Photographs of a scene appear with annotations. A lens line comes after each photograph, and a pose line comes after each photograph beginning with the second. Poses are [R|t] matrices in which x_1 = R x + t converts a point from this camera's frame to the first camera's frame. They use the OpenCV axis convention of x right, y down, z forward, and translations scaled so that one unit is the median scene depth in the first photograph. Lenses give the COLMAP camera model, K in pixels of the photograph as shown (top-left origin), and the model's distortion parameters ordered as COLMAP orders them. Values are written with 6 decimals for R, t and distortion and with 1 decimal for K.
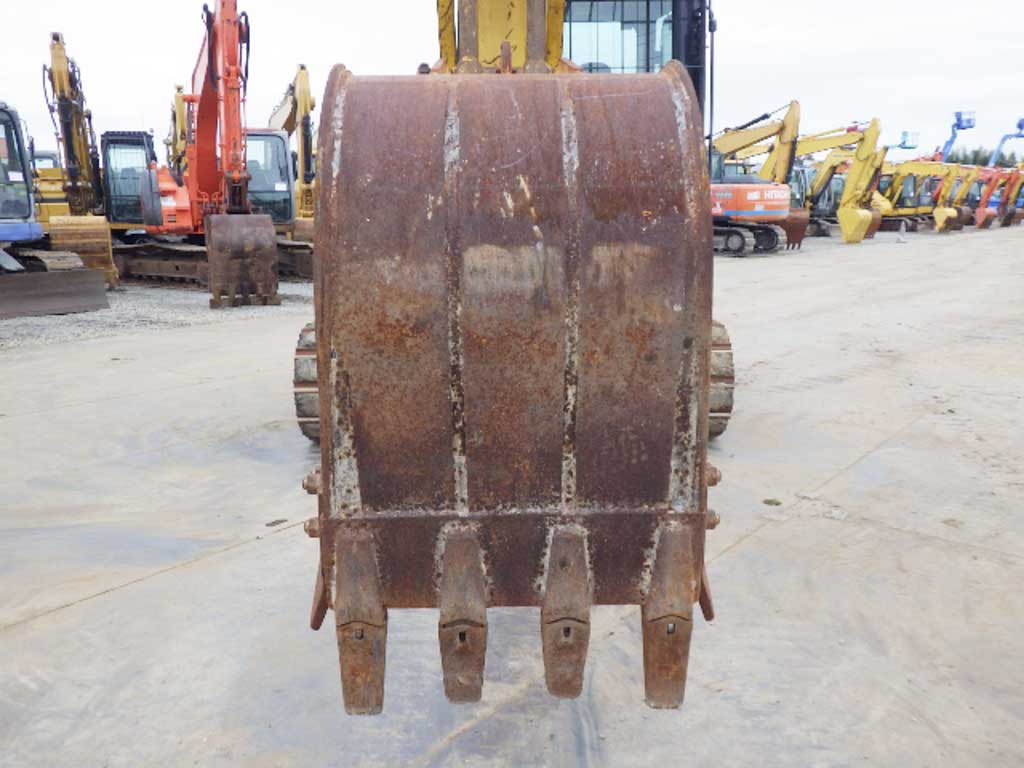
lens RADIAL K [[851.1, 0, 505.8], [0, 851.1, 390.1], [0, 0, 1]] dist [-0.000997, 0.004742]
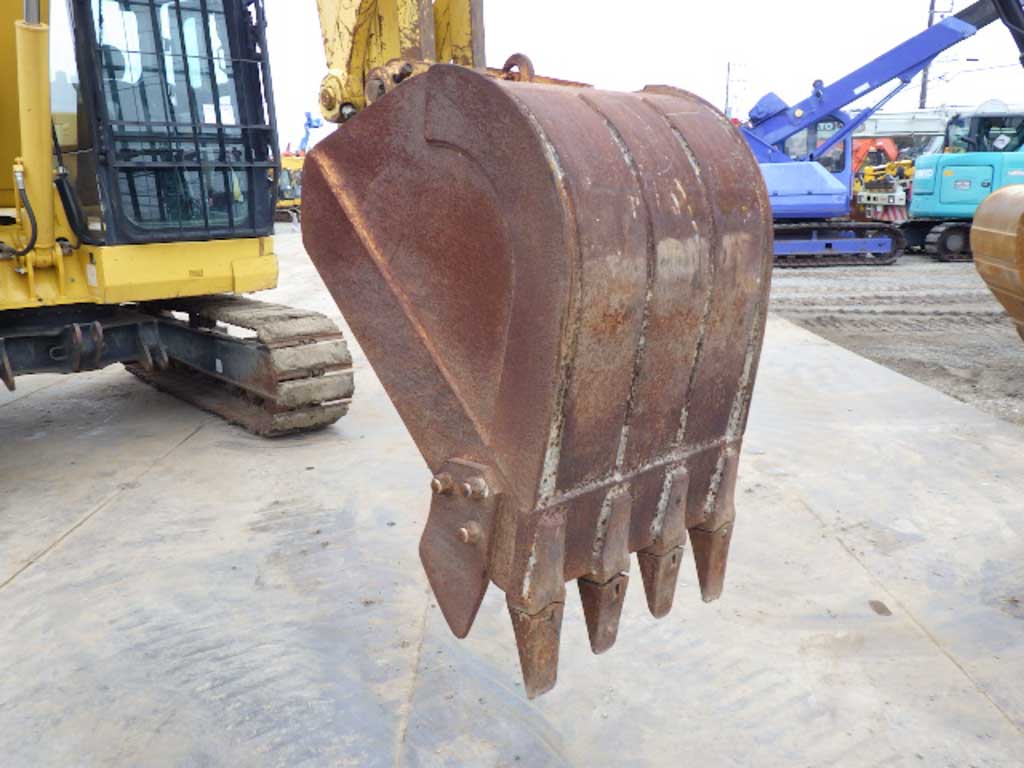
lens RADIAL K [[851.1, 0, 505.8], [0, 851.1, 390.1], [0, 0, 1]] dist [-0.000997, 0.004742]
pose [[0.759333, -0.153927, 0.632234, -0.938506], [0.148933, 0.986938, 0.061412, -0.067462], [-0.633429, 0.047528, 0.772340, 0.238815]]
